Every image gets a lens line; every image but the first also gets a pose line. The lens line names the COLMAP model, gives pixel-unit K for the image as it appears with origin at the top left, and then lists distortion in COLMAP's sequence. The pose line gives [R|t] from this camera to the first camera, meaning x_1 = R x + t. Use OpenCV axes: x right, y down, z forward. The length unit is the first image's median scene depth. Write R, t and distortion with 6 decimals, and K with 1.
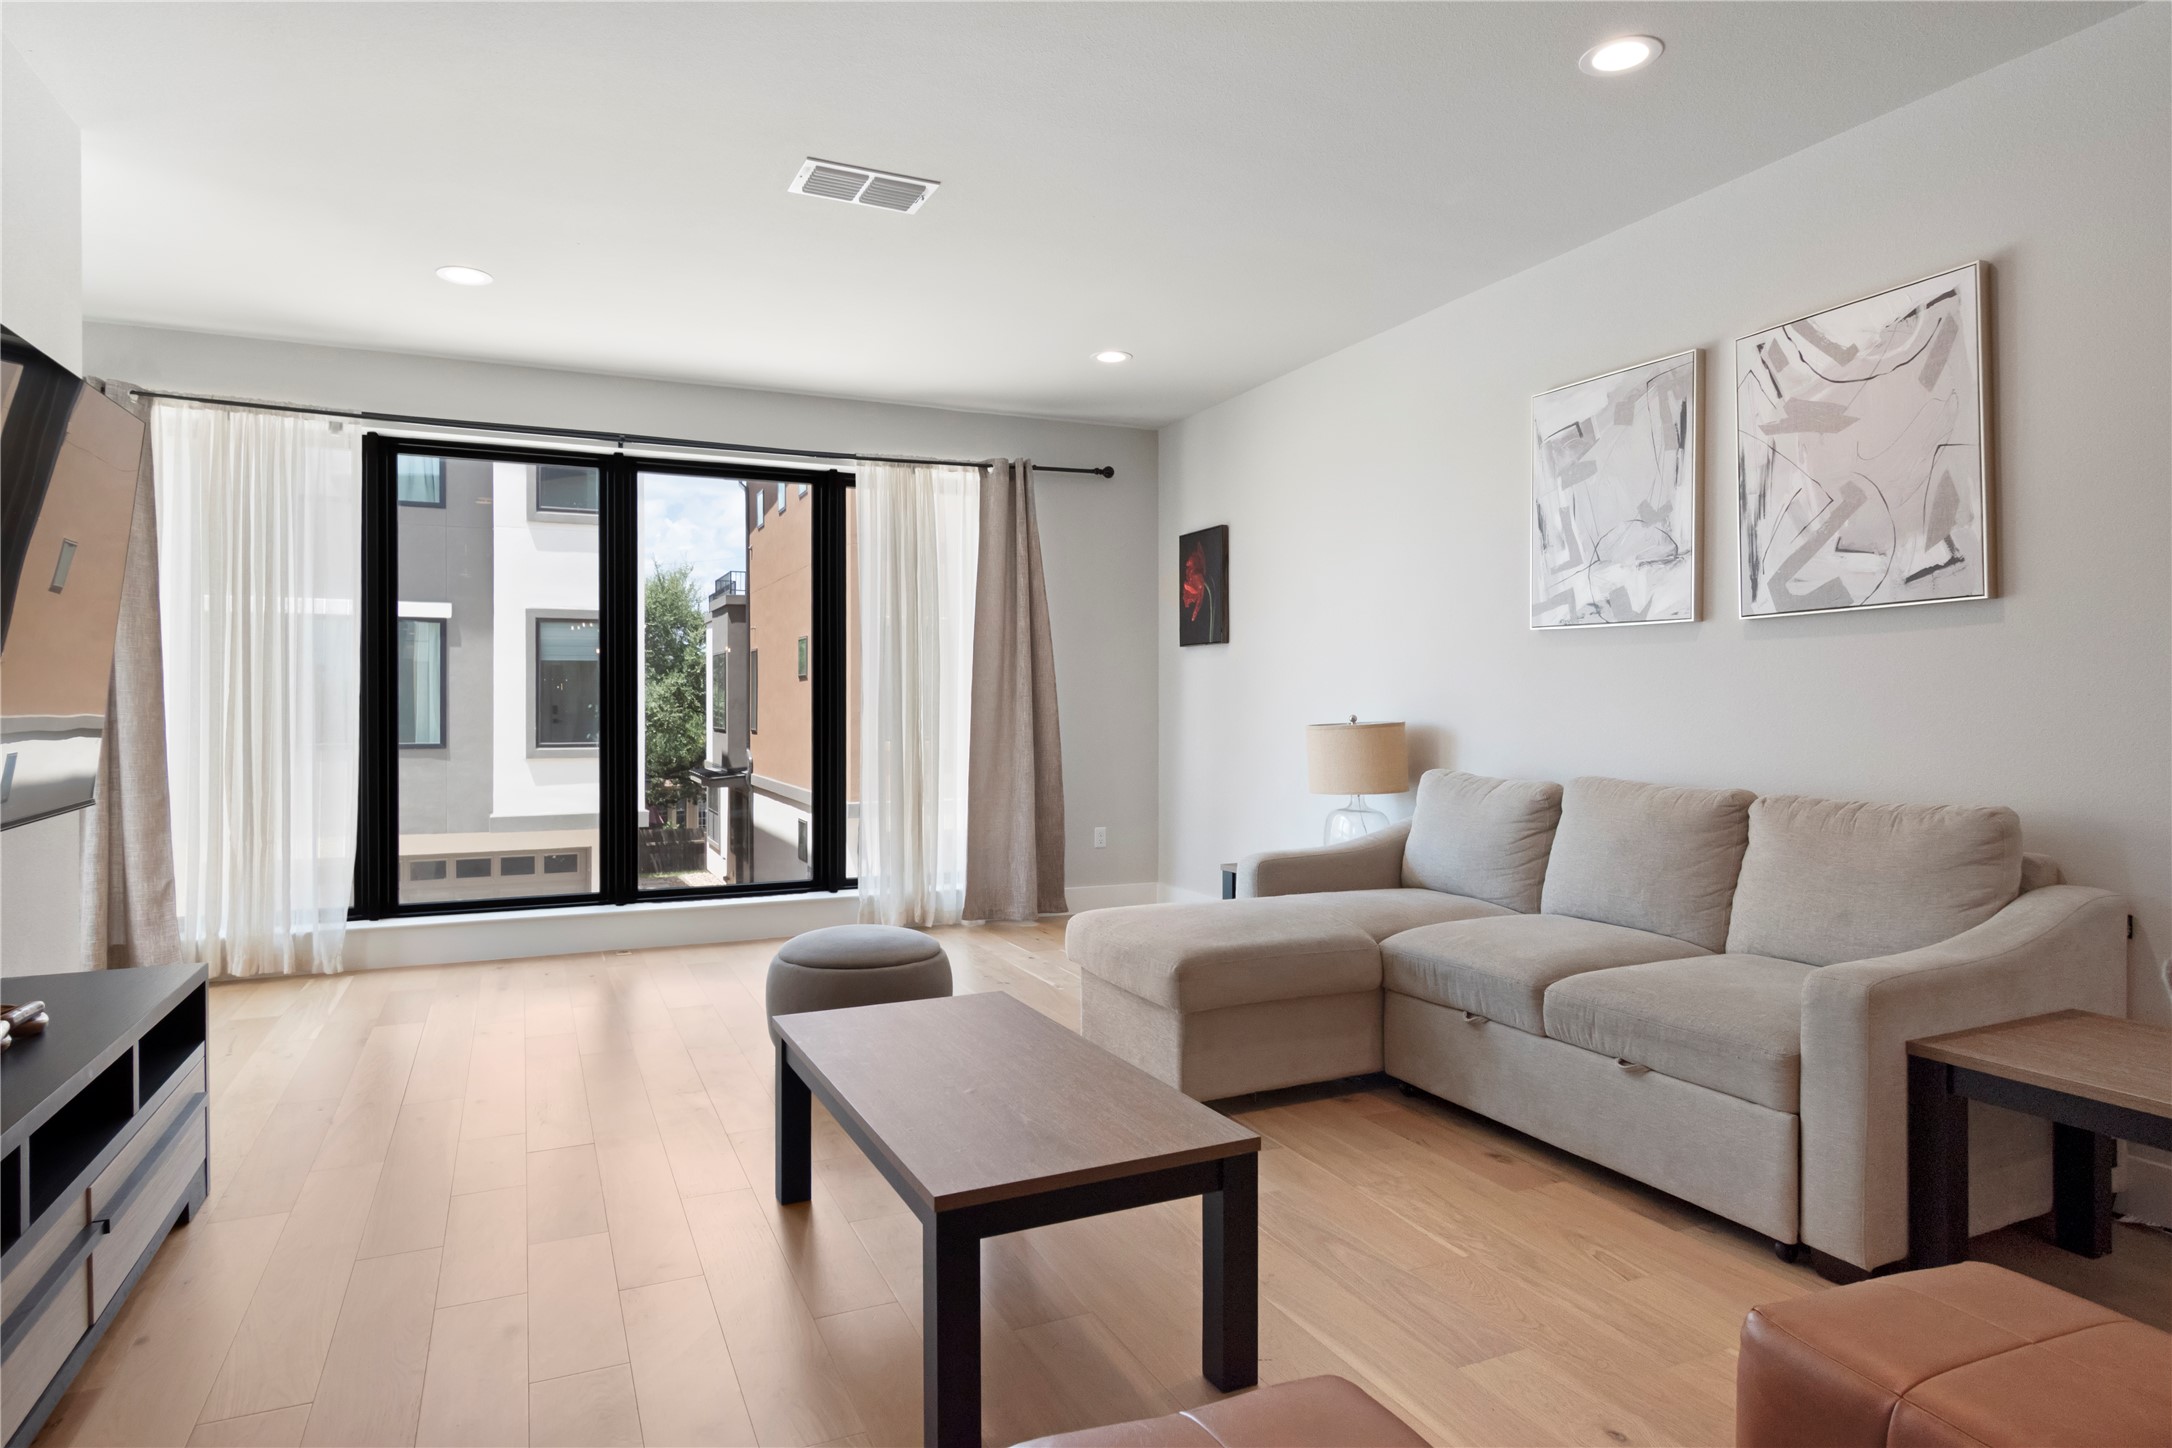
lens RADIAL K [[1234.4, 0, 1088.8], [0, 1234.4, 711.2], [0, 0, 1]] dist [-0.006636, 0.000707]
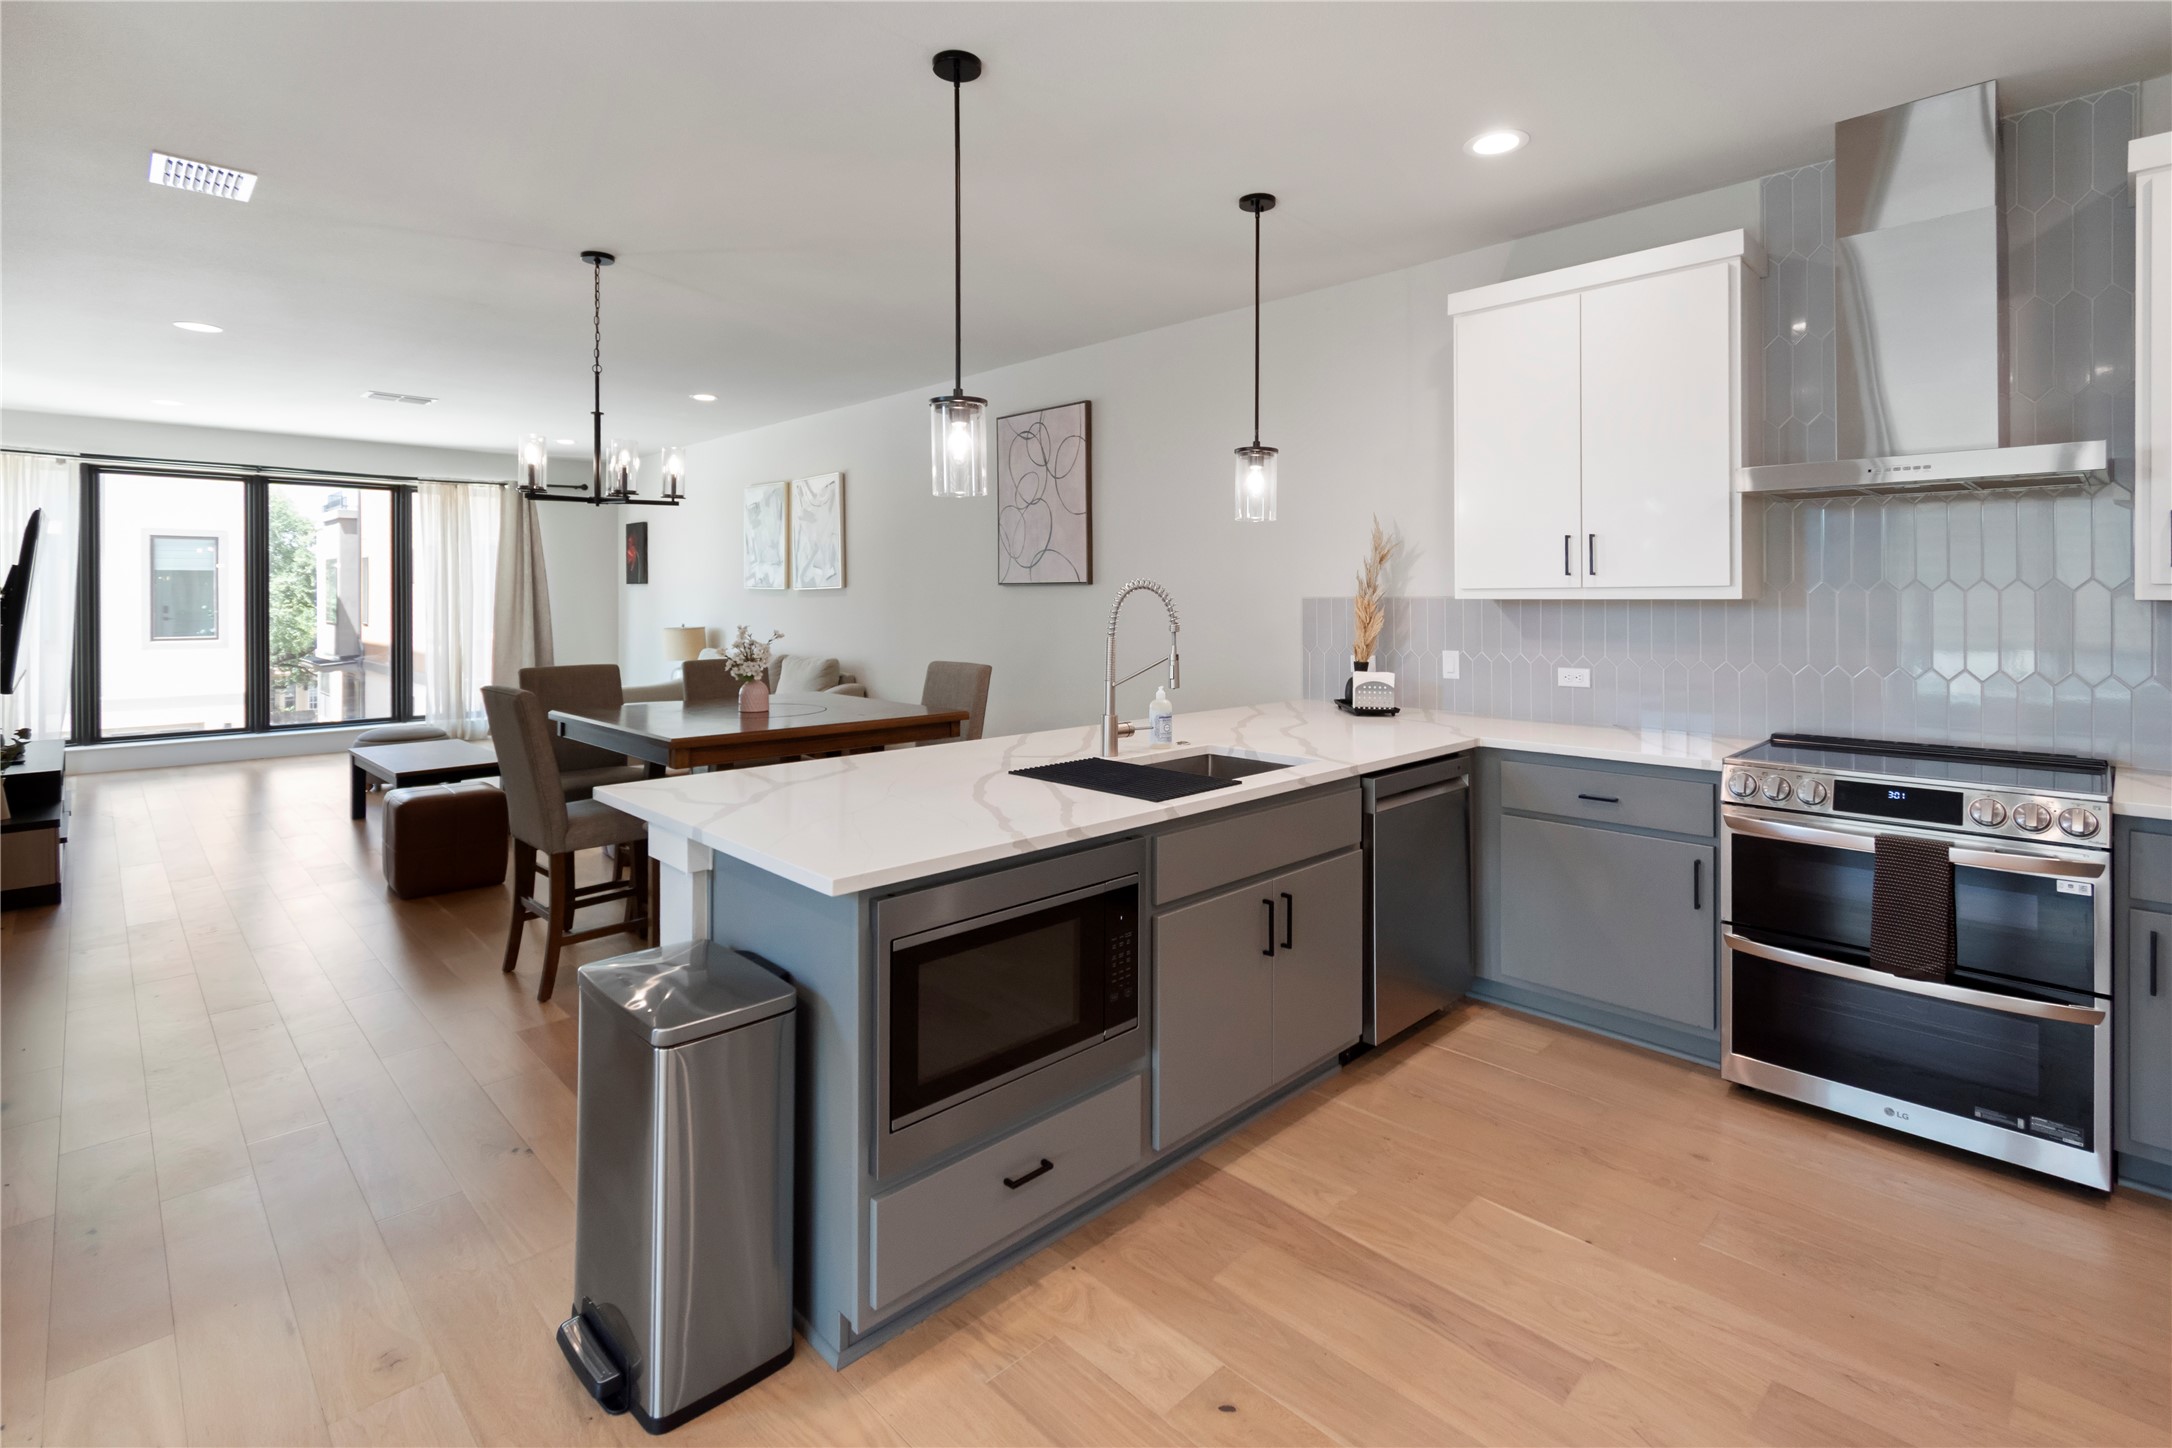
lens RADIAL K [[1004.7, 0, 1082.9], [0, 1004.7, 607.2], [0, 0, 1]] dist [0.003132, -0.000932]
pose [[0.939627, -0.001279, 0.342199, 0.241974], [-0.000519, 0.999987, 0.005163, -0.031042], [-0.342201, -0.005029, 0.939613, -0.780156]]
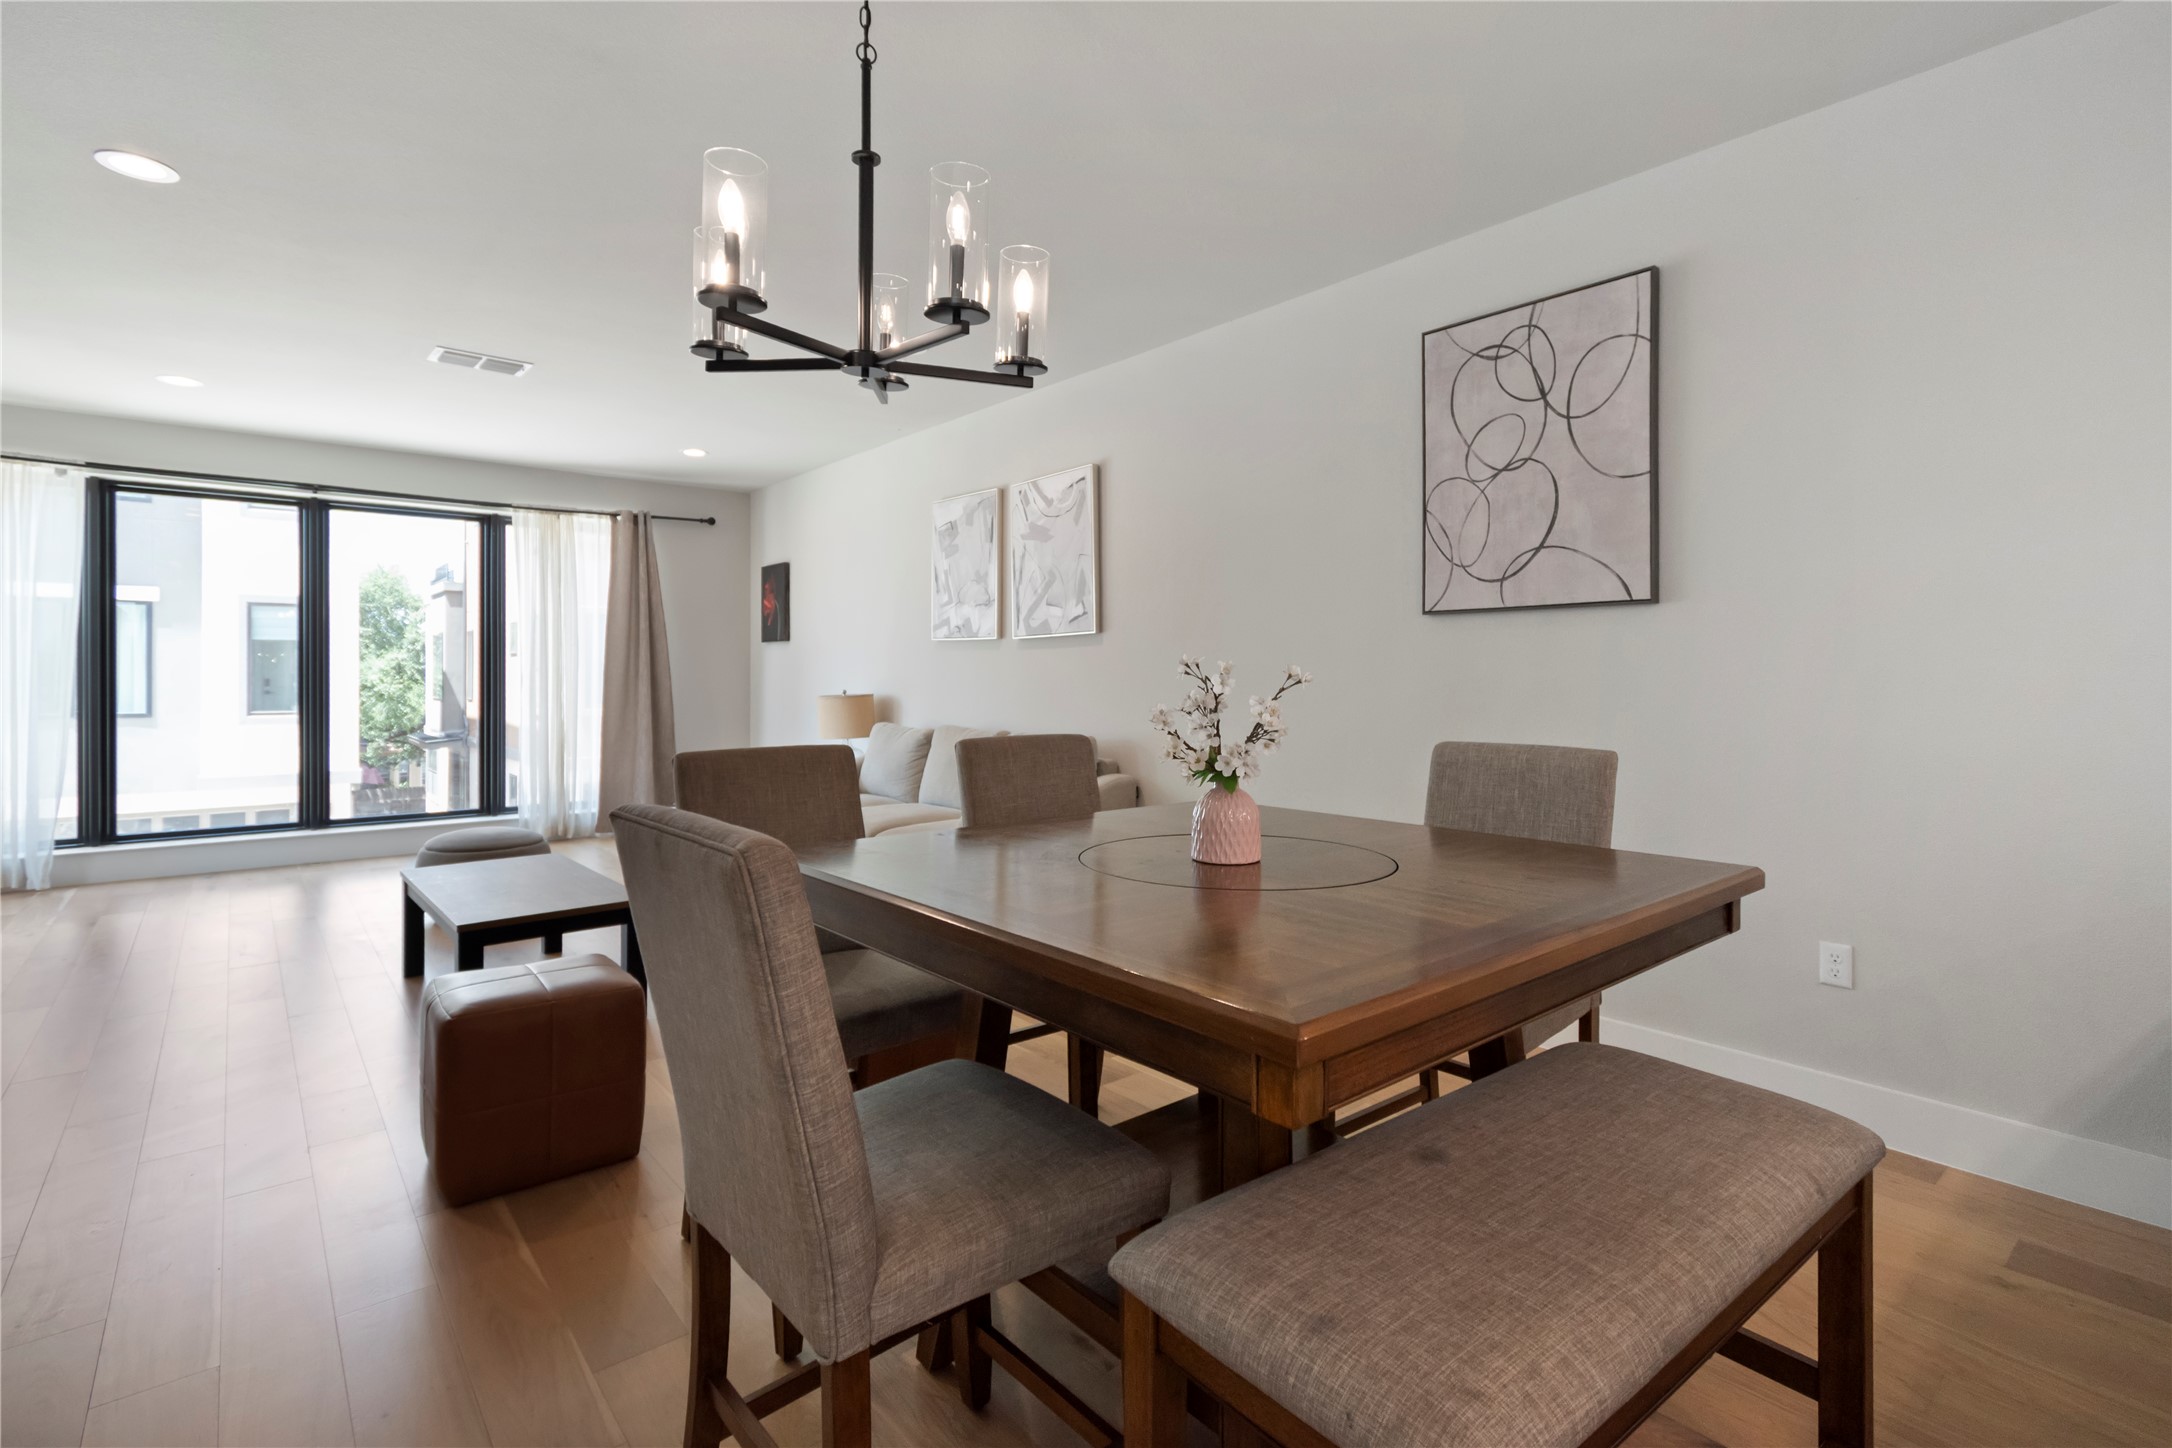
lens RADIAL K [[1004.7, 0, 1073.8], [0, 1004.7, 680.8], [0, 0, 1]] dist [0.003132, -0.000932]
pose [[0.965306, 0.001056, 0.261119, 0.144807], [-0.000684, 0.999999, -0.001515, -0.006095], [-0.261120, 0.001284, 0.965305, -0.304083]]
